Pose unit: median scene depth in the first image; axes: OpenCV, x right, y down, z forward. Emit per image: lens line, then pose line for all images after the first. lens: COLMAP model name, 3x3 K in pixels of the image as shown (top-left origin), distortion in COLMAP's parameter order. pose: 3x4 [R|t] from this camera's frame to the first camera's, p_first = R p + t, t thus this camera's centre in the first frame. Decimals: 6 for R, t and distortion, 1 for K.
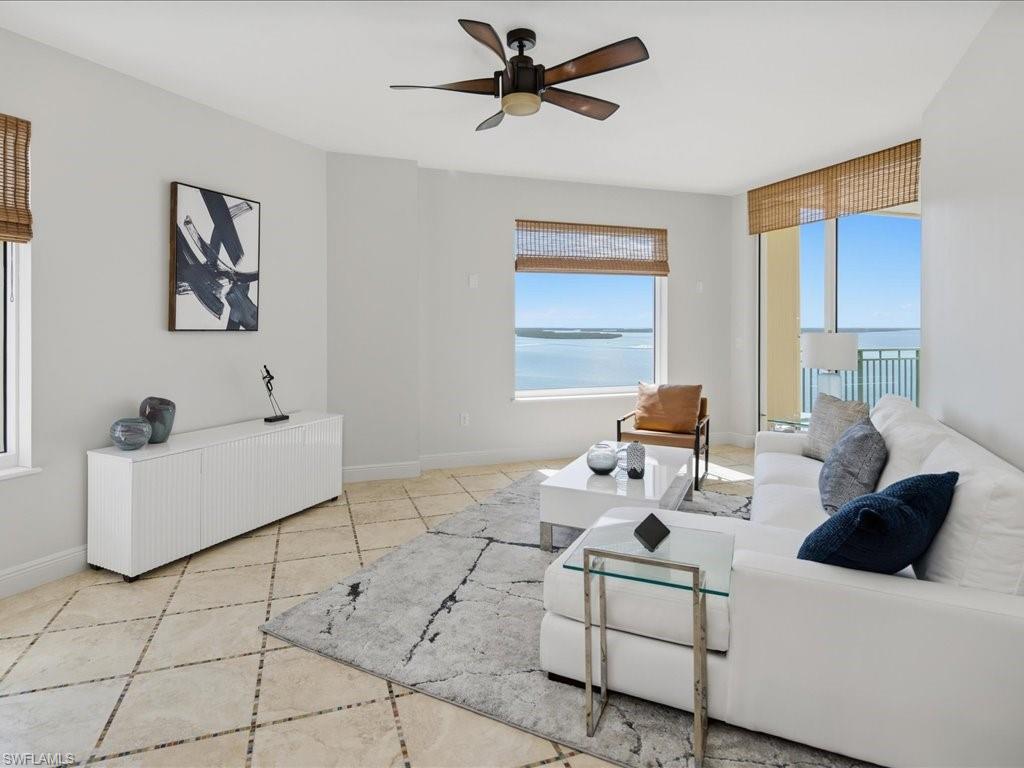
lens RADIAL K [[559.3, 0, 507.2], [0, 559.3, 358.3], [0, 0, 1]] dist [-0.006723, -0.001254]
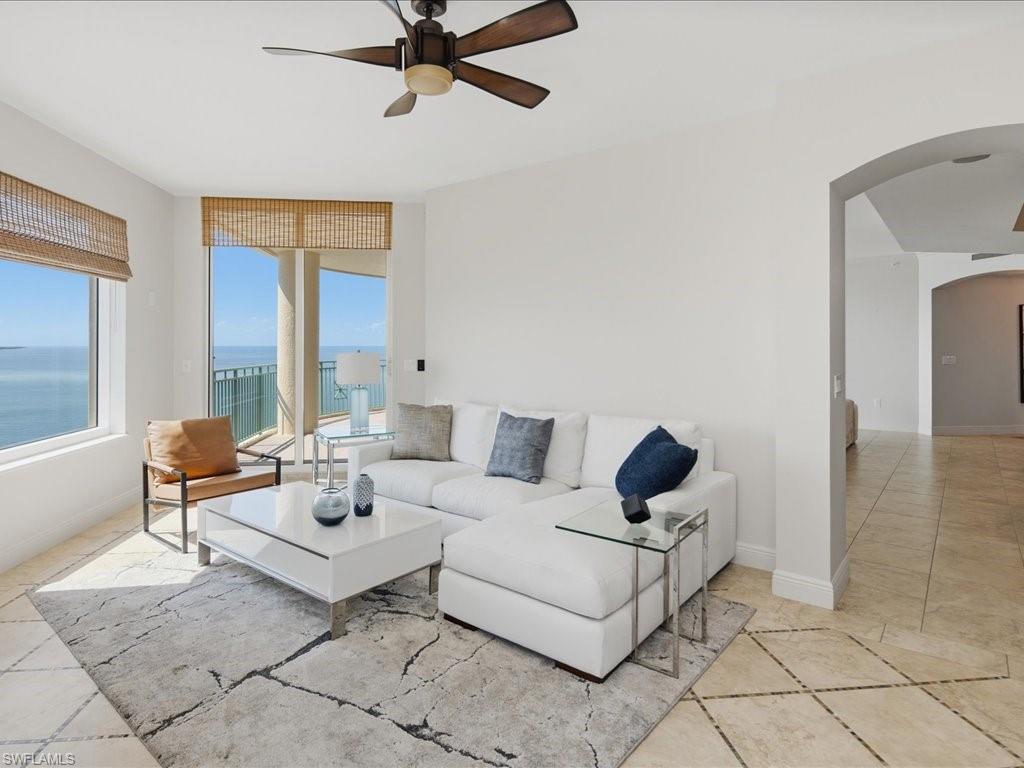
lens RADIAL K [[574.6, 0, 511.1], [0, 574.6, 358.2], [0, 0, 1]] dist [-0.000782, -0.000408]
pose [[0.223001, -0.016807, 0.974673, -0.476872], [0.057829, 0.998319, 0.003984, -0.020637], [-0.973101, 0.055476, 0.223598, 0.427588]]
